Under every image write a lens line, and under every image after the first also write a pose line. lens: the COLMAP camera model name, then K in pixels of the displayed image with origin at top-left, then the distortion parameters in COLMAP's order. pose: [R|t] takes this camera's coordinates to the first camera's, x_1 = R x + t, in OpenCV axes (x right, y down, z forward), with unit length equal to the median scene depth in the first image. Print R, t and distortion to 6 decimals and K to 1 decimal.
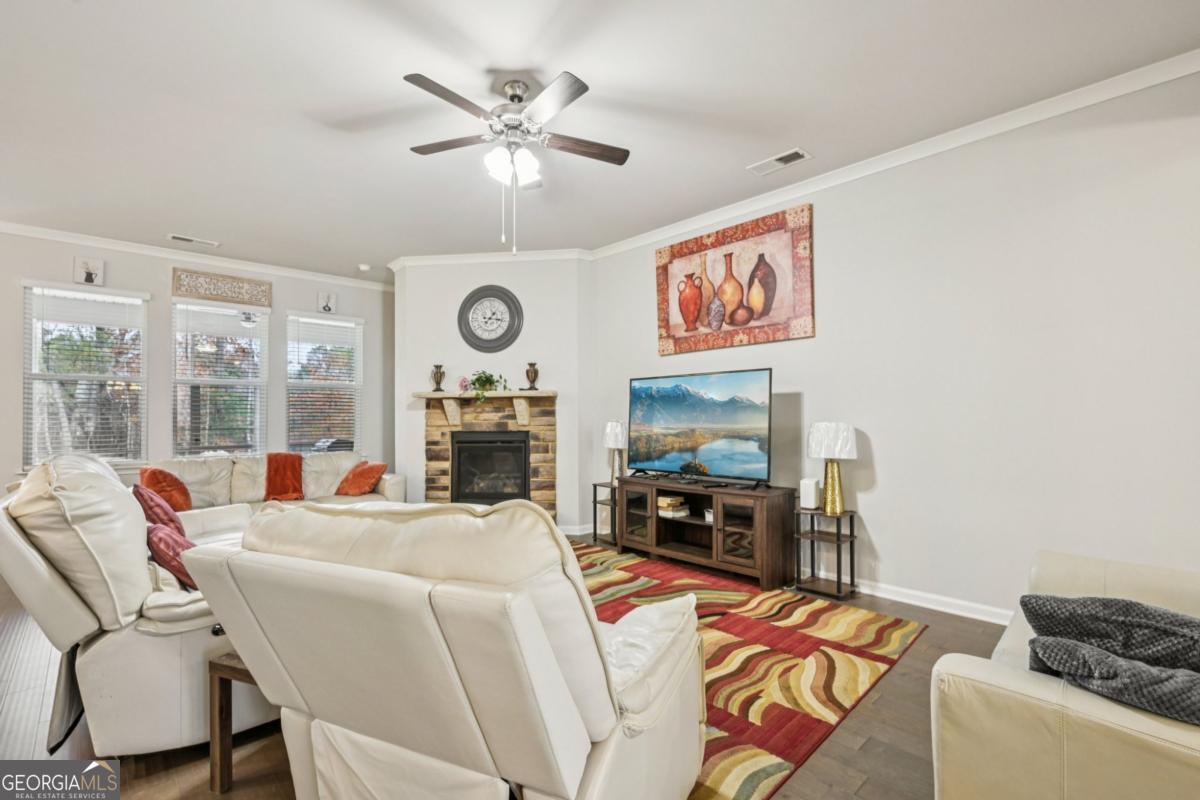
lens RADIAL K [[536.9, 0, 603.0], [0, 536.9, 408.7], [0, 0, 1]] dist [-0.000289, -0.000723]
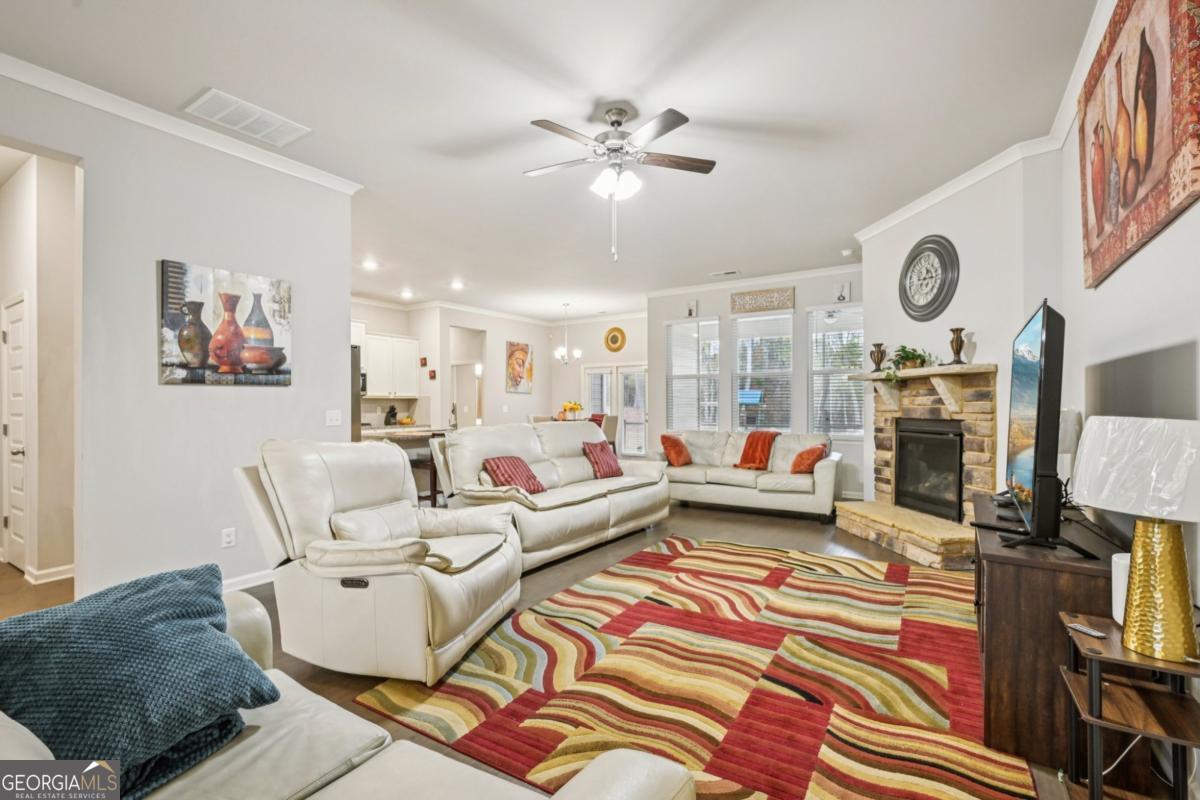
lens RADIAL K [[535.9, 0, 604.7], [0, 535.9, 402.4], [0, 0, 1]] dist [0.001789, -0.000151]
pose [[0.230047, 0.002343, -0.973177, 0.581487], [0.016962, 0.999836, 0.006416, 0.004708], [0.973032, -0.017983, 0.229970, 0.434852]]
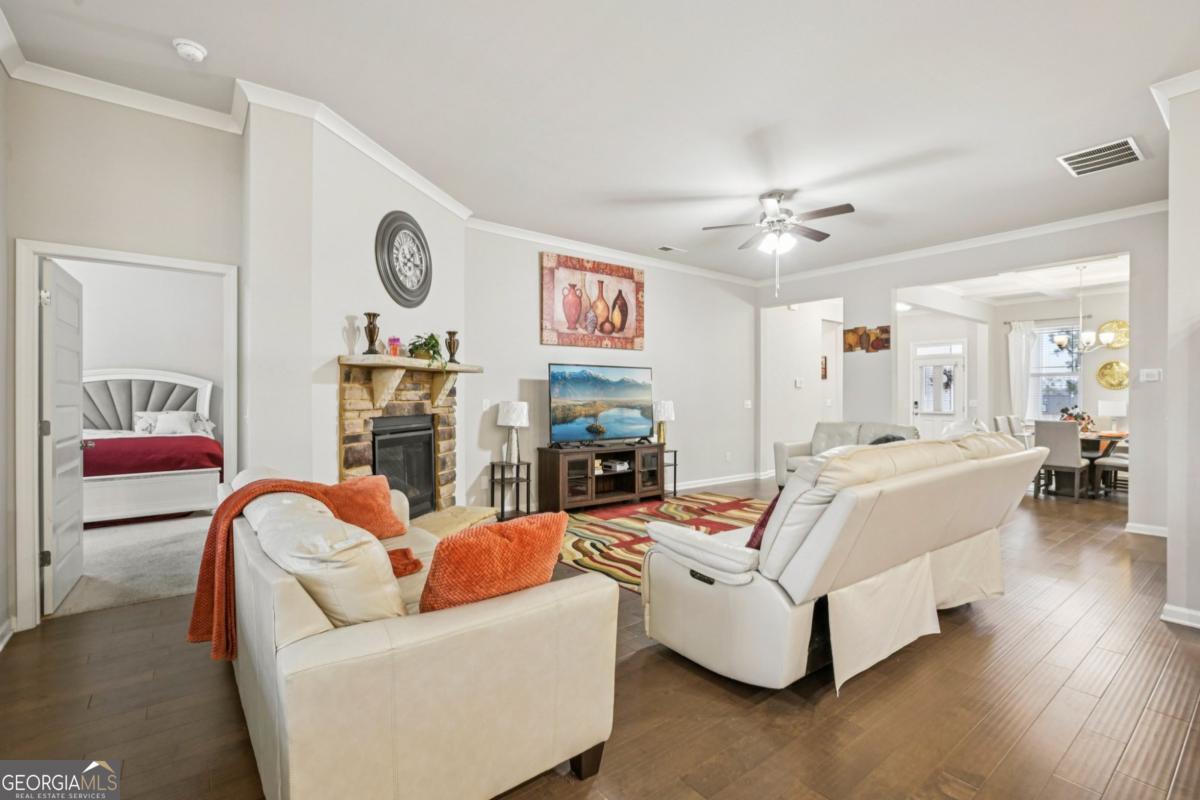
lens RADIAL K [[535.9, 0, 604.7], [0, 535.9, 402.4], [0, 0, 1]] dist [0.001789, -0.000151]
pose [[0.095545, -0.004489, 0.995415, -1.139051], [-0.014198, 0.999882, 0.005872, 0.019646], [-0.995324, -0.014694, 0.095470, 0.836870]]
